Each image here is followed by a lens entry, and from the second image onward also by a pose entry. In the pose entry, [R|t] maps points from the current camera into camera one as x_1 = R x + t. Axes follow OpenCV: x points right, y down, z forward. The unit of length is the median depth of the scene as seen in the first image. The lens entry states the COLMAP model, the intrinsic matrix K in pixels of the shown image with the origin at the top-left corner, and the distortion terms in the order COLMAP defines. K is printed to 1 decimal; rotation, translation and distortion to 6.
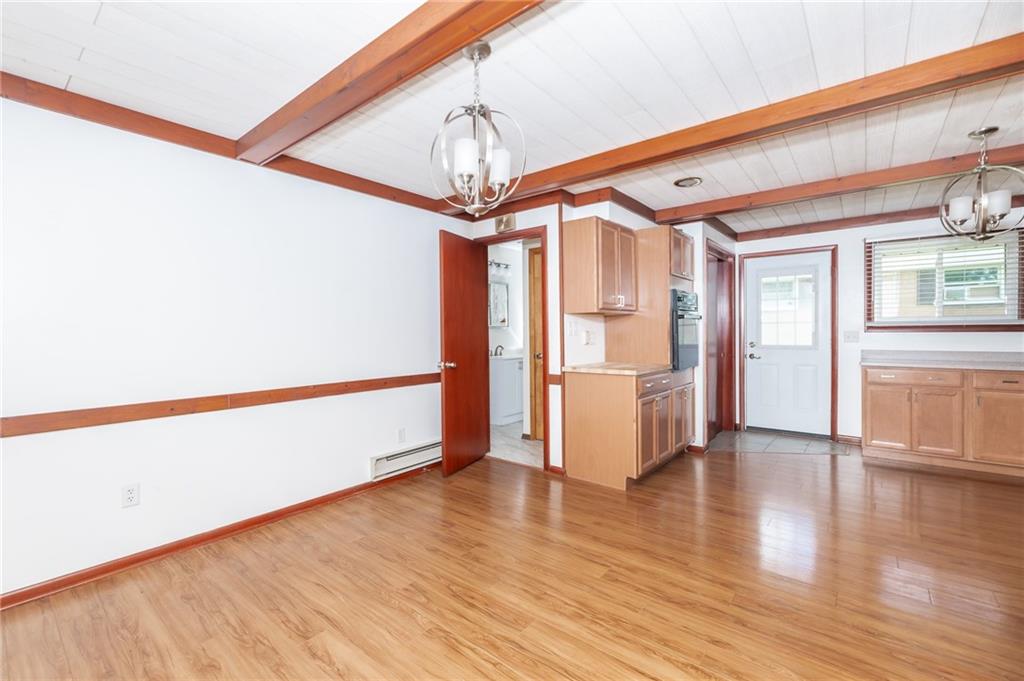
lens RADIAL K [[456.4, 0, 479.5], [0, 456.4, 331.7], [0, 0, 1]] dist [0.005171, -0.000402]
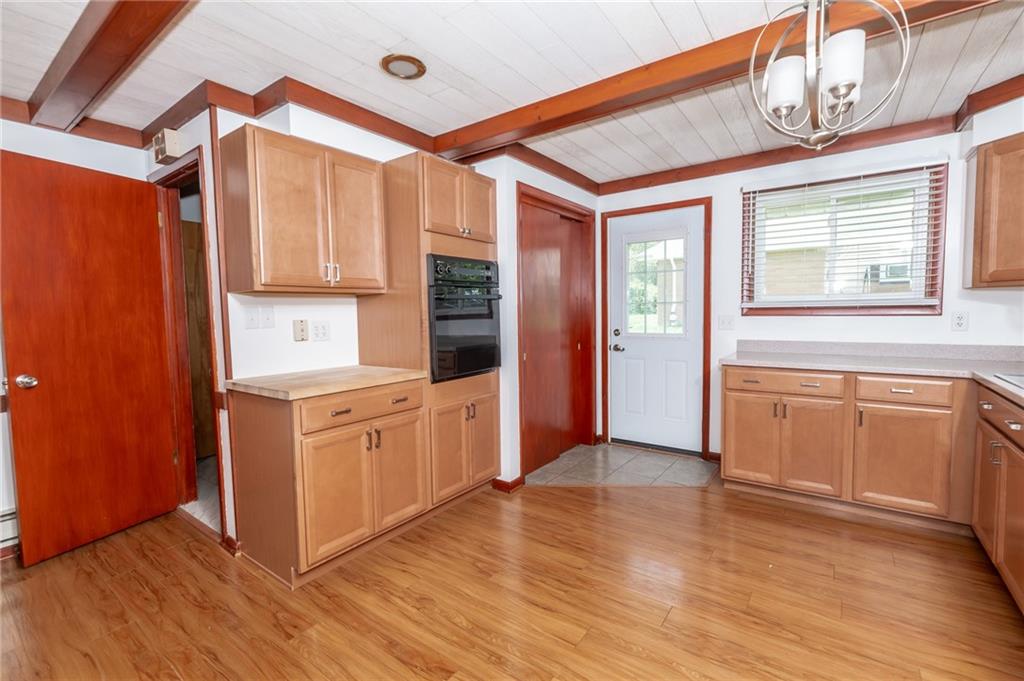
lens RADIAL K [[456.4, 0, 507.8], [0, 456.4, 334.3], [0, 0, 1]] dist [0.005171, -0.000402]
pose [[0.996925, -0.011719, 0.077480, 0.412911], [0.007810, 0.998690, 0.050562, -0.009516], [-0.077971, -0.049802, 0.995711, 0.298768]]
